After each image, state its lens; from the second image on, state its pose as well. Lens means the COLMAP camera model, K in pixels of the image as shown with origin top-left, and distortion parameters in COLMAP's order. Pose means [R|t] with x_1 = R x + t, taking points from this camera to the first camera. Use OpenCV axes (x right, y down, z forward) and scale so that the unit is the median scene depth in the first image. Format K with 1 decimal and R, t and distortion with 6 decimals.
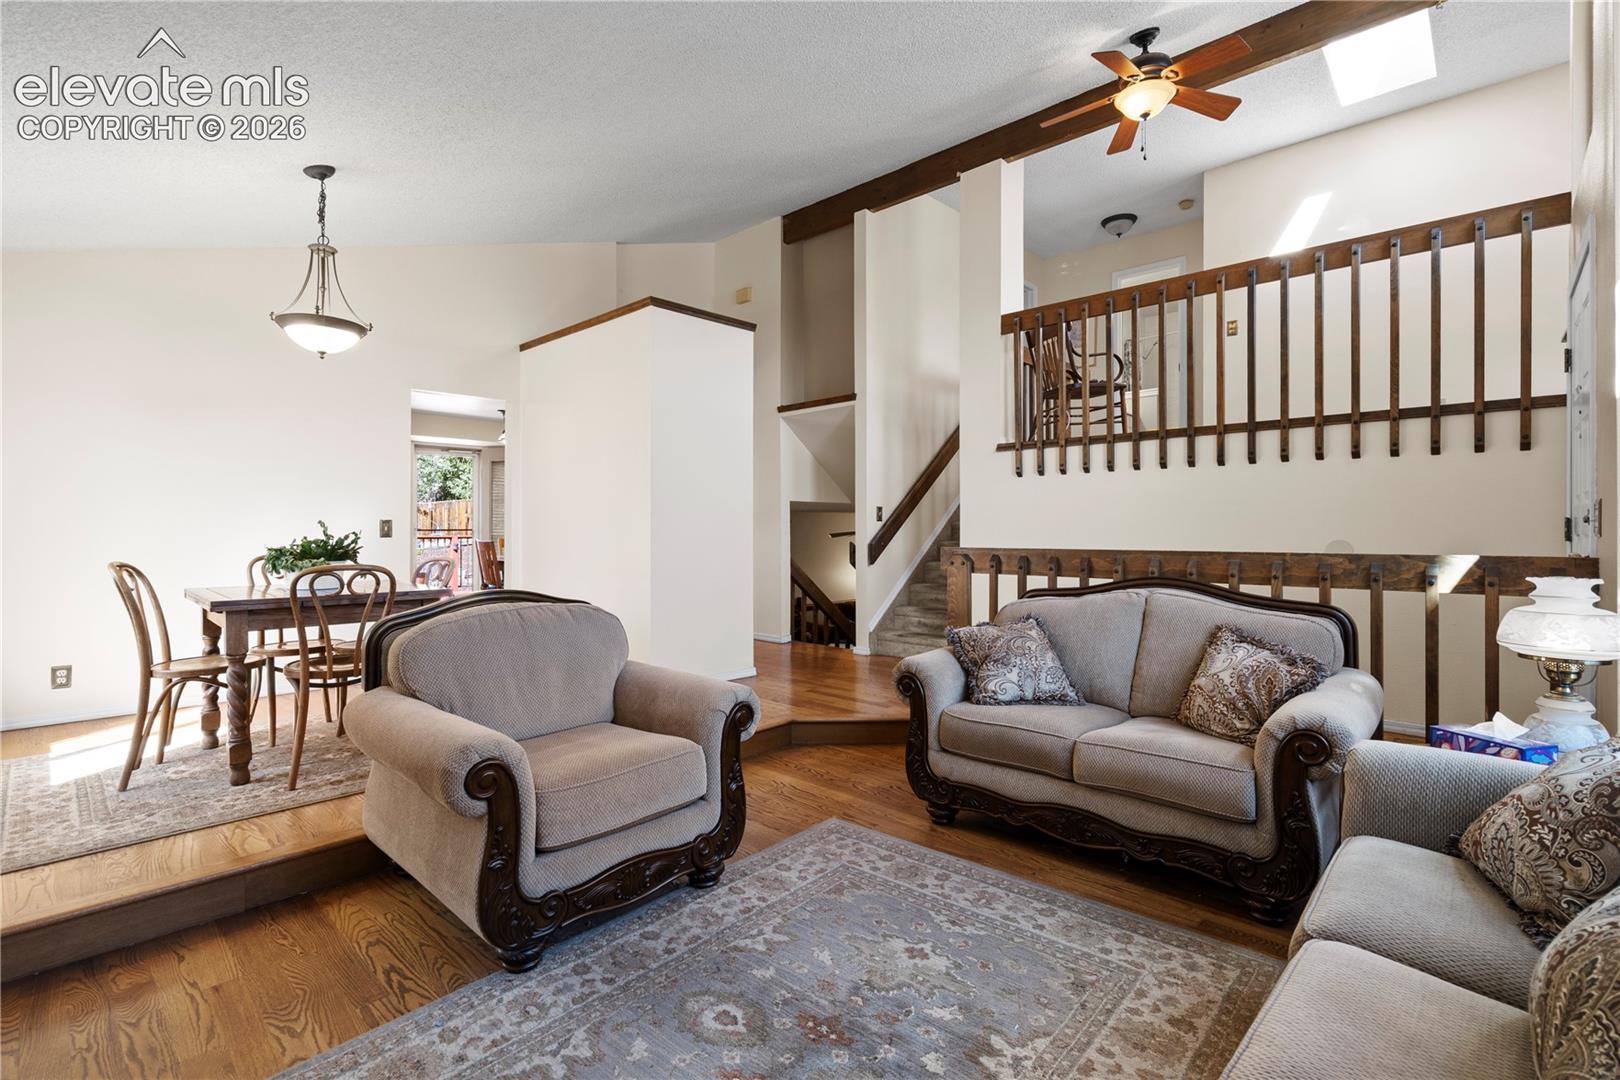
lens RADIAL K [[736.7, 0, 817.9], [0, 736.7, 532.7], [0, 0, 1]] dist [-0.007160, 0.001940]
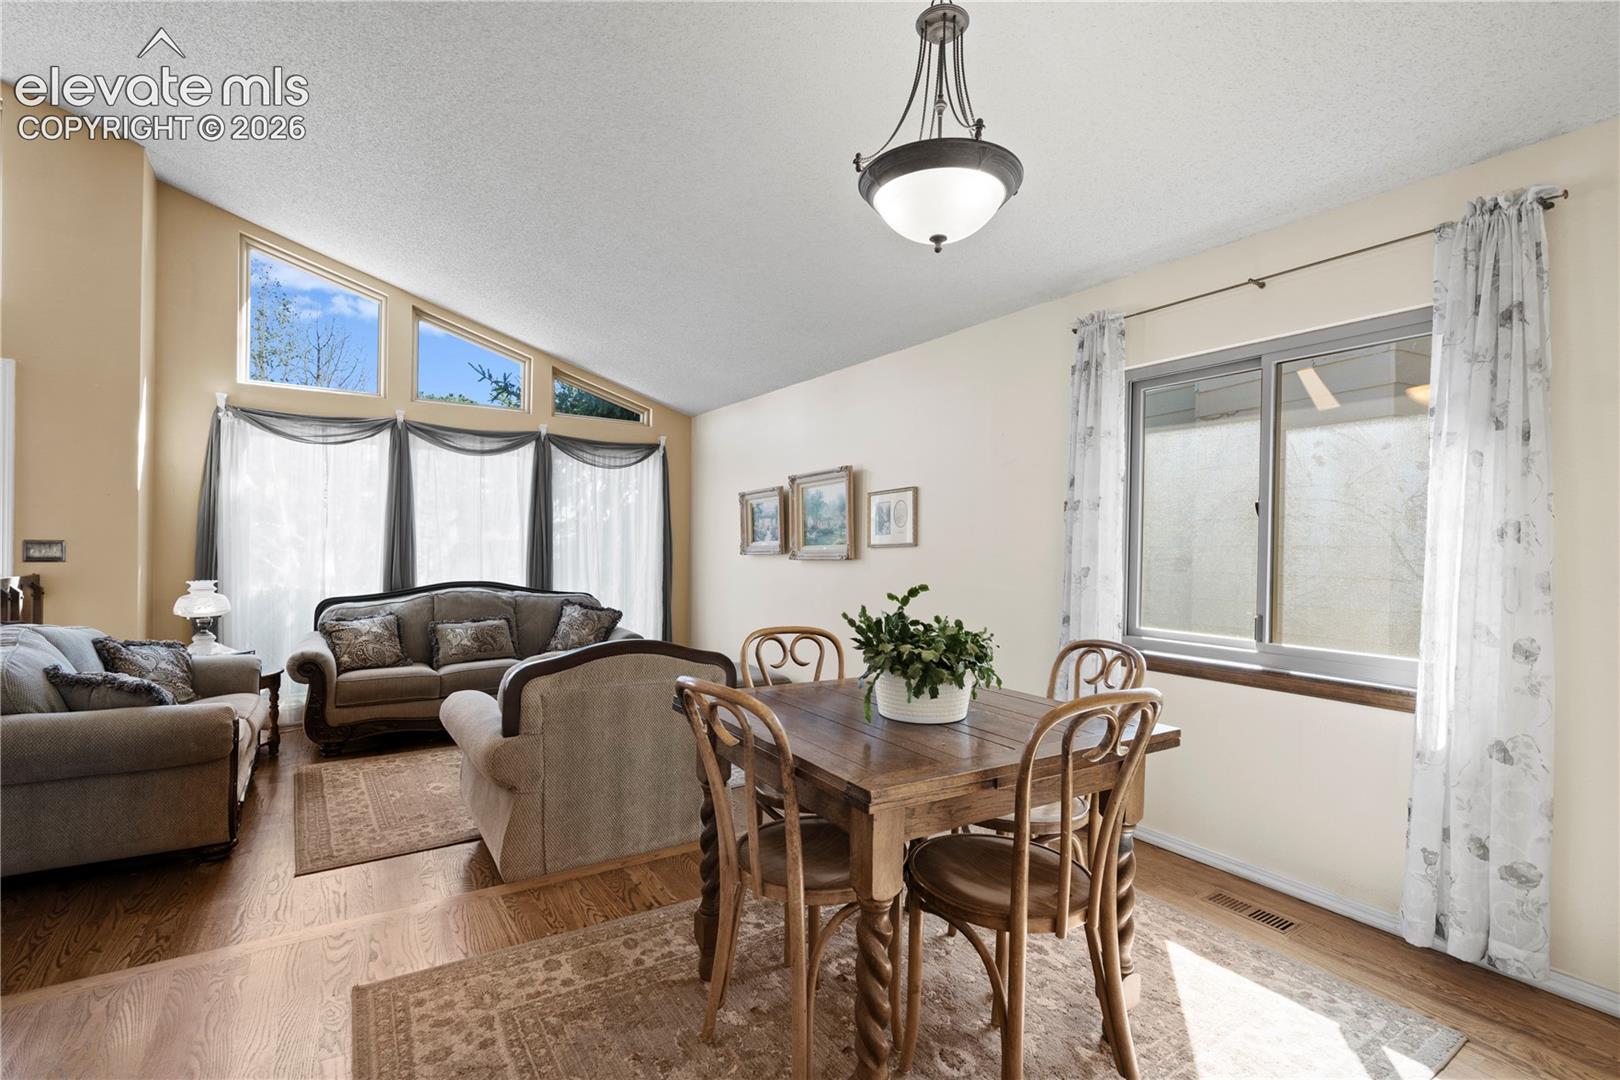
lens RADIAL K [[736.7, 0, 807.3], [0, 736.7, 544.9], [0, 0, 1]] dist [-0.007160, 0.001940]
pose [[-0.968839, -0.017662, 0.247059, -1.156258], [-0.018802, 0.999821, -0.002255, -0.066252], [-0.246975, -0.006830, -0.968998, 2.408255]]
